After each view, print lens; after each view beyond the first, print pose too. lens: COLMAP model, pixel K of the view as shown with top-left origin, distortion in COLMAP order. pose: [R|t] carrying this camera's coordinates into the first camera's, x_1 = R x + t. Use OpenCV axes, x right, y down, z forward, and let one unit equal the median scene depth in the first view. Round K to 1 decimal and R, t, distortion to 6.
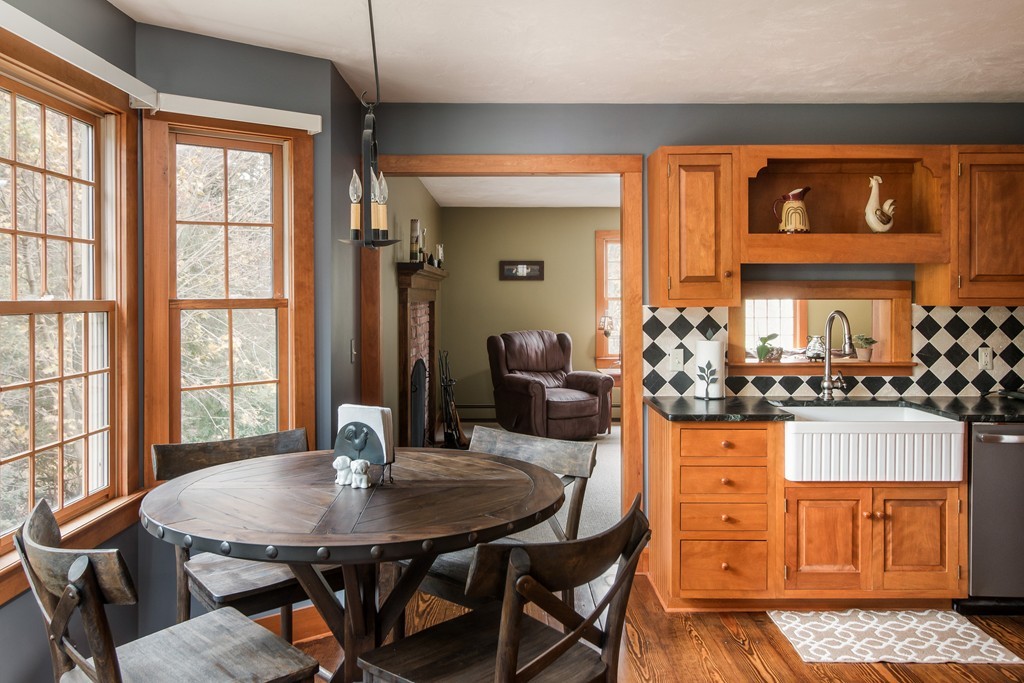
lens RADIAL K [[797.7, 0, 509.7], [0, 797.7, 294.4], [0, 0, 1]] dist [-0.002485, 0.012945]
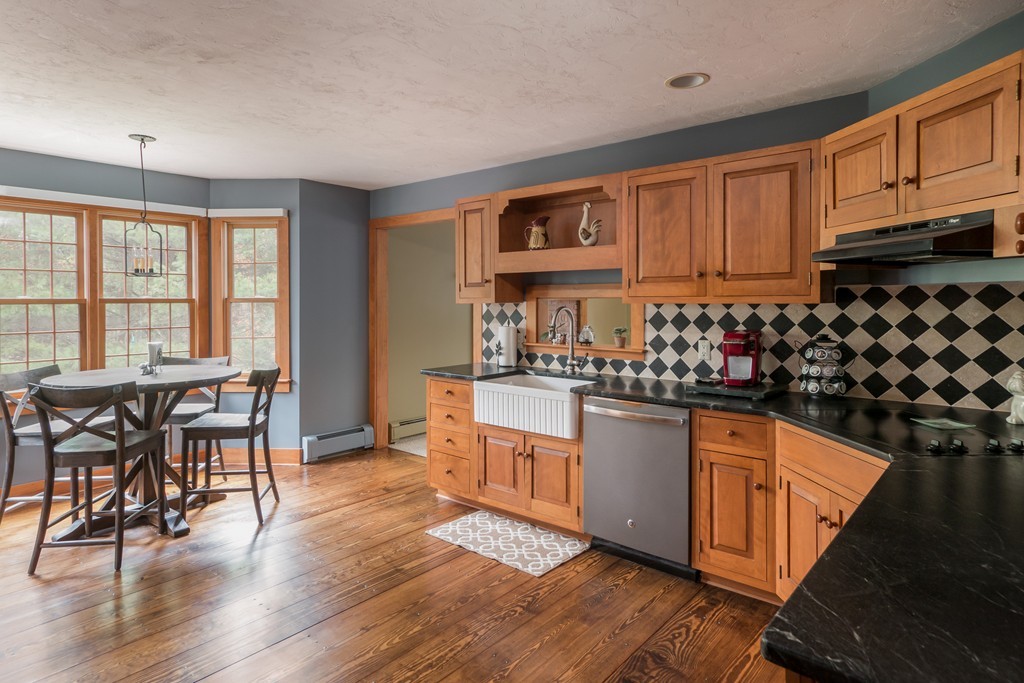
lens RADIAL K [[586.2, 0, 513.9], [0, 586.2, 297.6], [0, 0, 1]] dist [0.004588, 0.001018]
pose [[0.758659, -0.003125, -0.651481, 1.011792], [0.000905, 0.999993, -0.003742, 0.009280], [0.651488, 0.002250, 0.758656, 0.205559]]
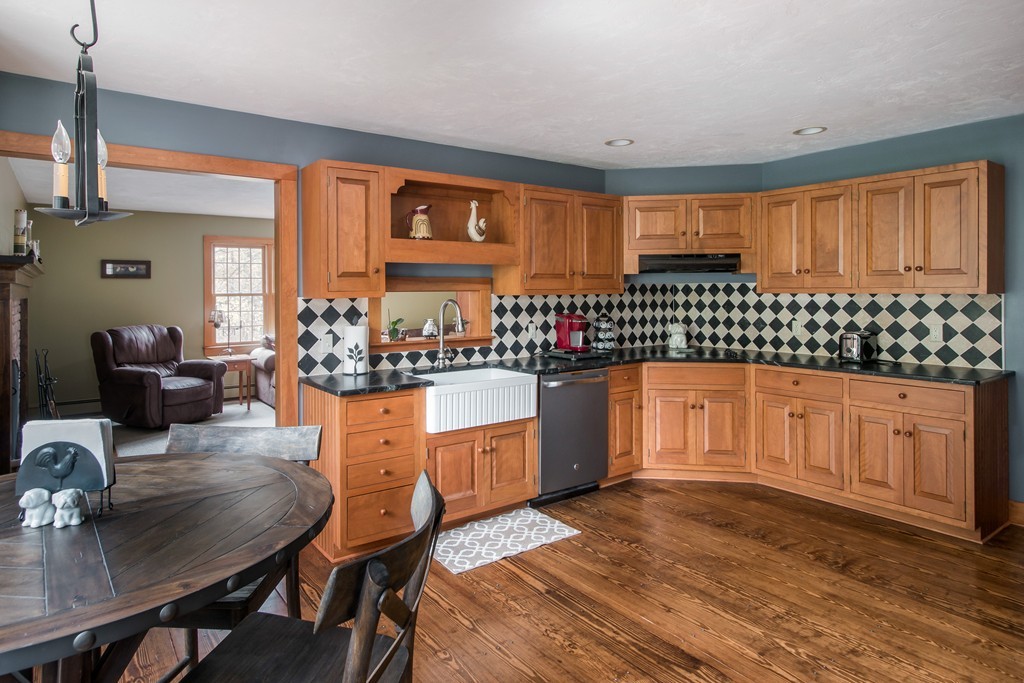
lens RADIAL K [[596.2, 0, 504.8], [0, 596.2, 288.9], [0, 0, 1]] dist [0.001307, 0.003044]
pose [[0.809826, -0.002975, 0.586662, -0.100547], [0.006886, 0.999966, -0.004435, 0.007883], [-0.586629, 0.007631, 0.809820, 0.145936]]
